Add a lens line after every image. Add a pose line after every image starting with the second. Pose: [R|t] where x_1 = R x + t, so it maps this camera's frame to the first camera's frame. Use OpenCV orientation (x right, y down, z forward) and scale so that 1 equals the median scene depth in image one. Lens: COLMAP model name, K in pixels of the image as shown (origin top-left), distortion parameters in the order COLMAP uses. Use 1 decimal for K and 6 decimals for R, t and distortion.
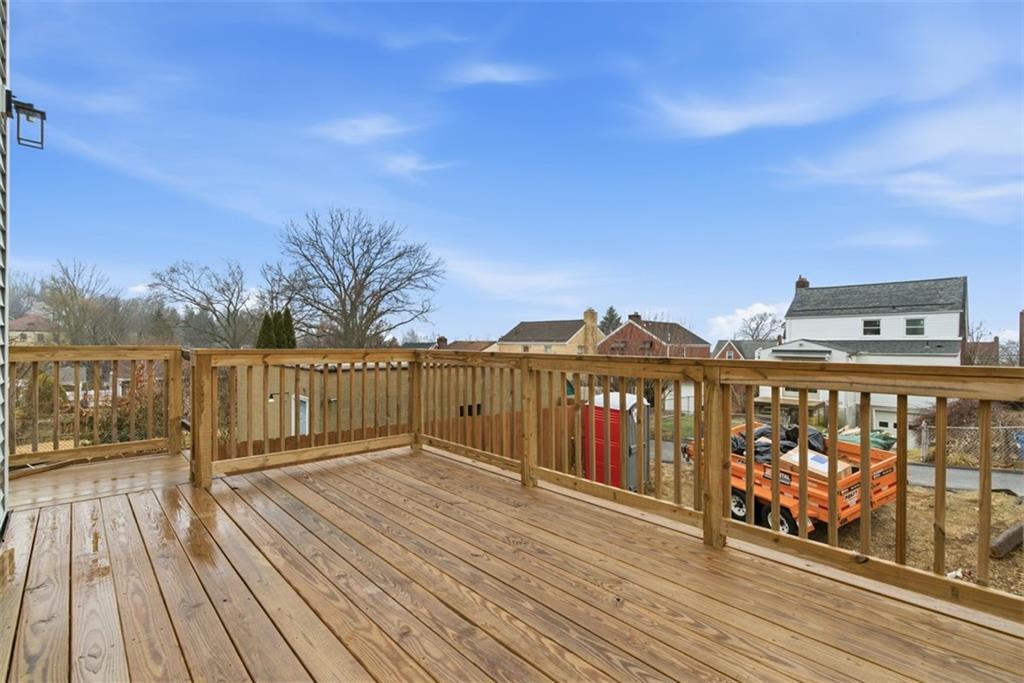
lens RADIAL K [[453.4, 0, 512.0], [0, 453.4, 341.5], [0, 0, 1]] dist [-0.009391, -0.000147]
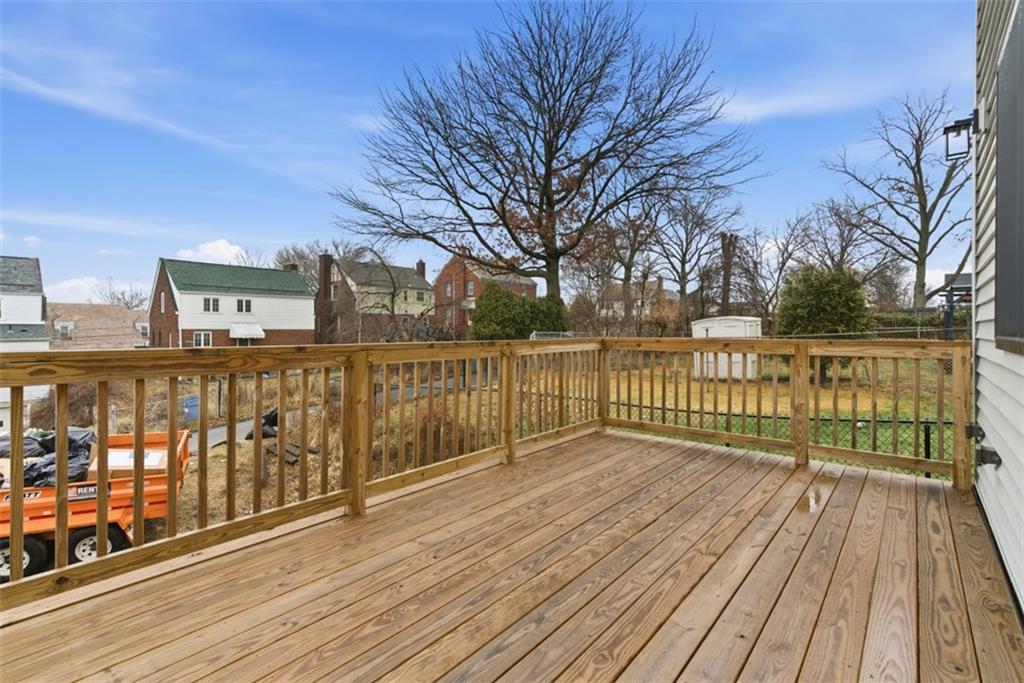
lens RADIAL K [[459.9, 0, 511.9], [0, 459.9, 327.9], [0, 0, 1]] dist [0.002163, 0.000266]
pose [[-0.074680, -0.007088, 0.997182, -0.833308], [0.001524, 0.999973, 0.007222, -0.009352], [-0.997206, 0.002059, -0.074667, 0.849068]]
